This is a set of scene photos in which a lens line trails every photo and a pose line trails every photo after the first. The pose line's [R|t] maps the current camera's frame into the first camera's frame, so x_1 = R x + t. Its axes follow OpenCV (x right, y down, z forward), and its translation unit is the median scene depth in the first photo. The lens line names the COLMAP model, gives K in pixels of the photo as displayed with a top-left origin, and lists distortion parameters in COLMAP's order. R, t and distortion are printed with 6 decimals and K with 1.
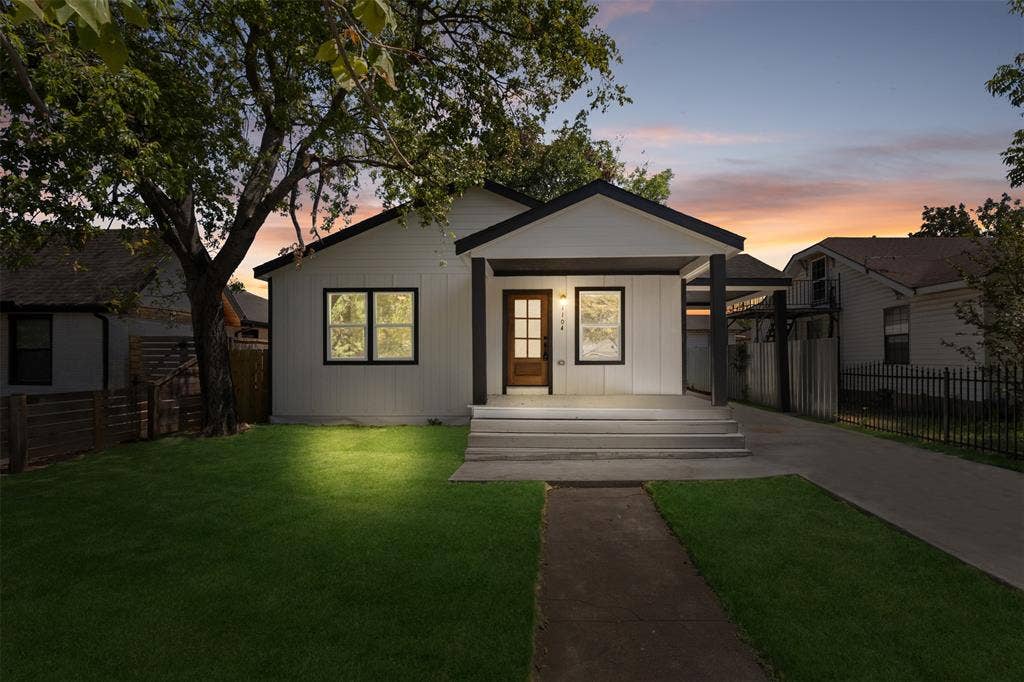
lens RADIAL K [[499.4, 0, 561.9], [0, 499.4, 357.4], [0, 0, 1]] dist [-0.000174, 0.000050]
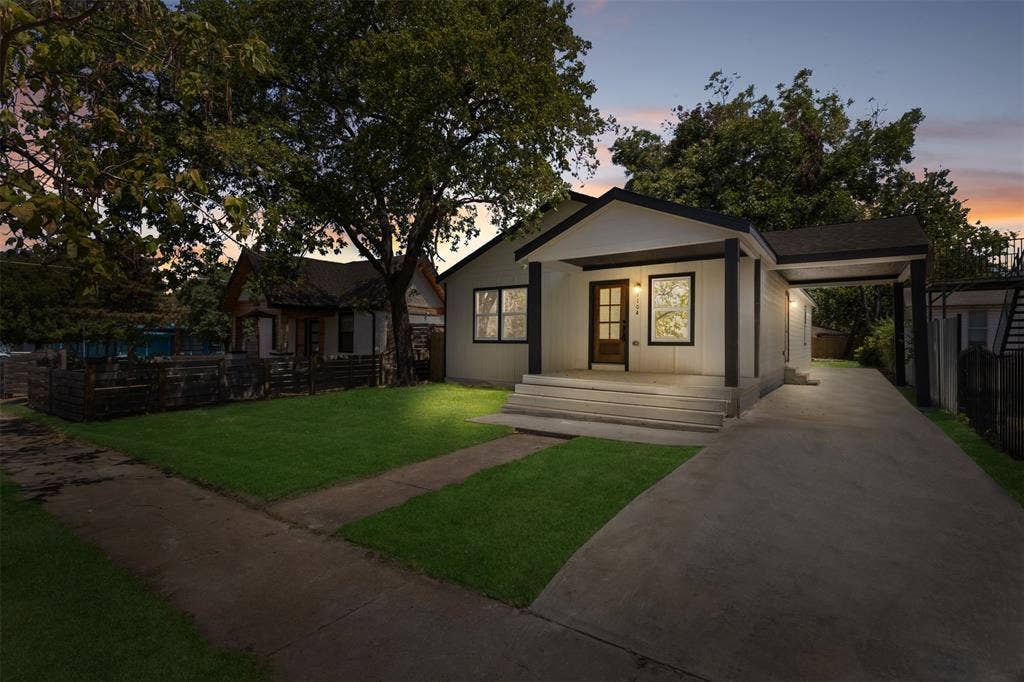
lens RADIAL K [[472.8, 0, 512.7], [0, 472.8, 343.7], [0, 0, 1]] dist [-0.001696, 0.000196]
pose [[0.820801, 0.011645, -0.571096, 0.298536], [-0.007131, 0.999923, 0.010140, 0.001945], [0.571170, -0.004251, 0.820821, -0.028697]]
